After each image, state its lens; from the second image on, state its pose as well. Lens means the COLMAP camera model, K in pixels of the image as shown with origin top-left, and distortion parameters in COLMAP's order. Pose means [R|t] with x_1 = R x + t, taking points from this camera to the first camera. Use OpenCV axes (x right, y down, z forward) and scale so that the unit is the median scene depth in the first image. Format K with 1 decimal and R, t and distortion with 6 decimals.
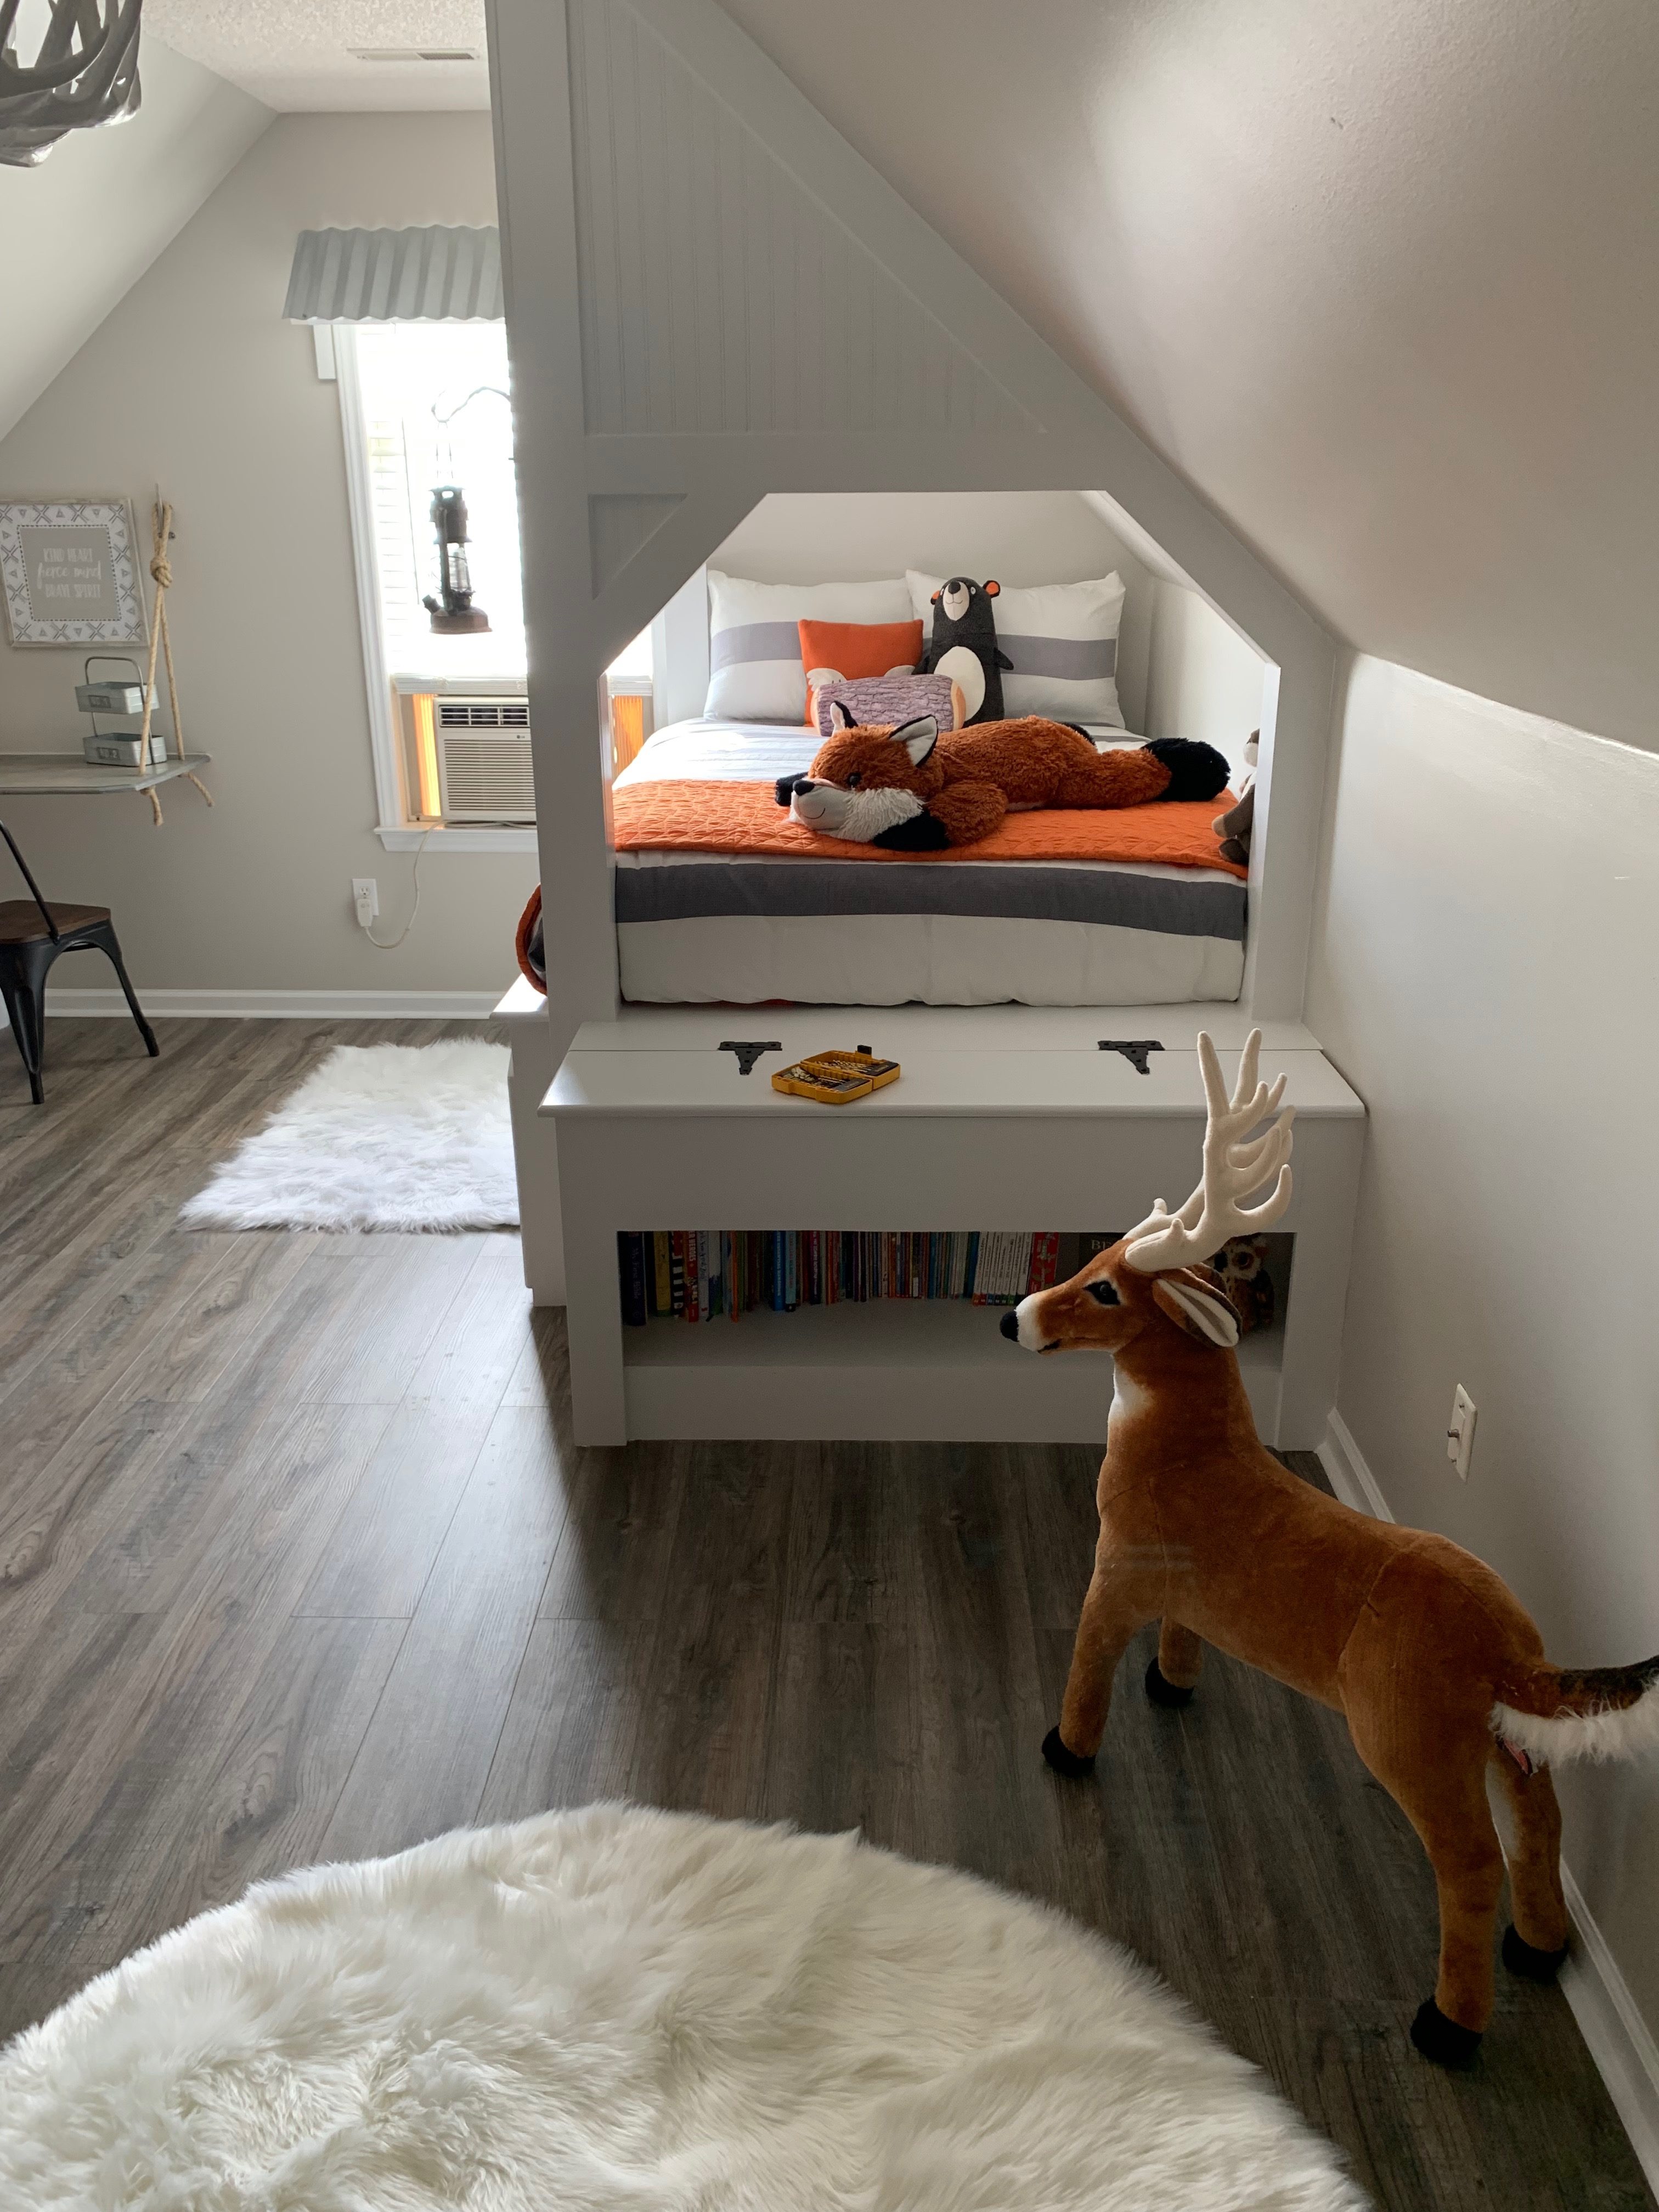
lens RADIAL K [[1738.6, 0, 818.2], [0, 1738.6, 1115.1], [0, 0, 1]] dist [0.013746, 0.003884]
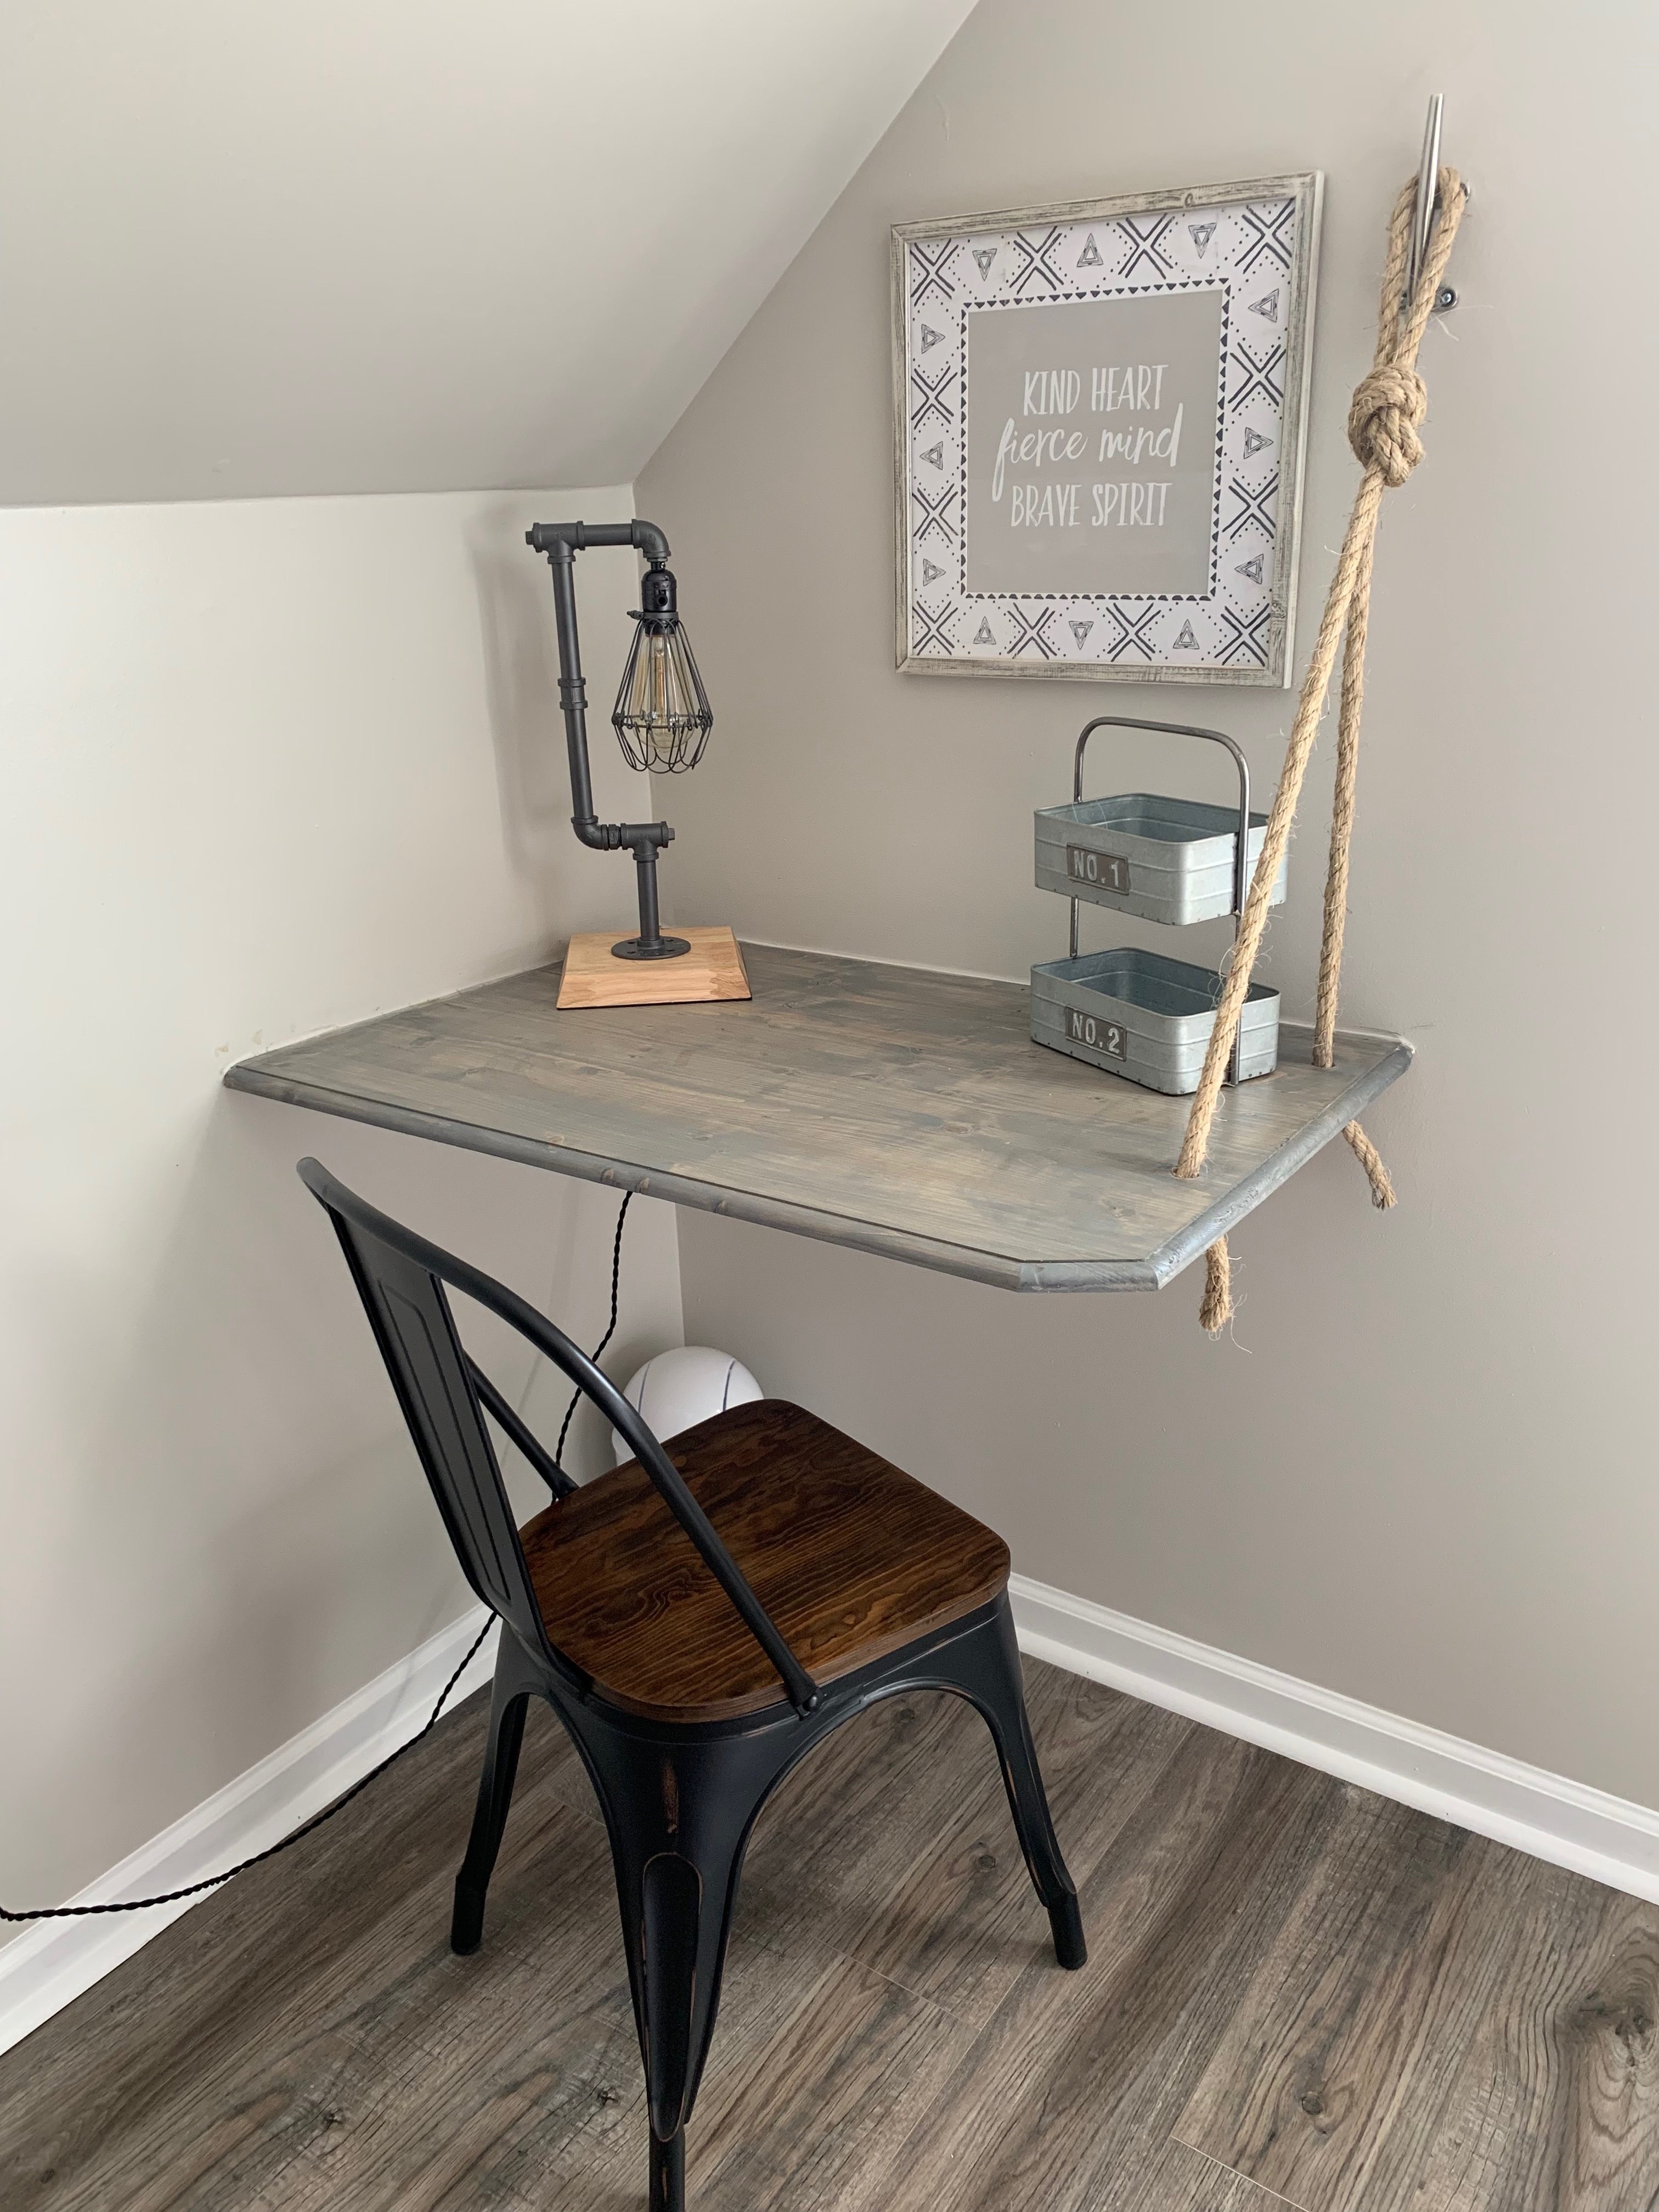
lens RADIAL K [[1738.6, 0, 824.8], [0, 1738.6, 1097.5], [0, 0, 1]] dist [0.013746, 0.003884]
pose [[0.844455, 0.166770, -0.509002, -0.287346], [-0.166735, 0.984924, 0.046081, -0.200457], [0.509013, 0.045955, 0.859531, 0.707109]]
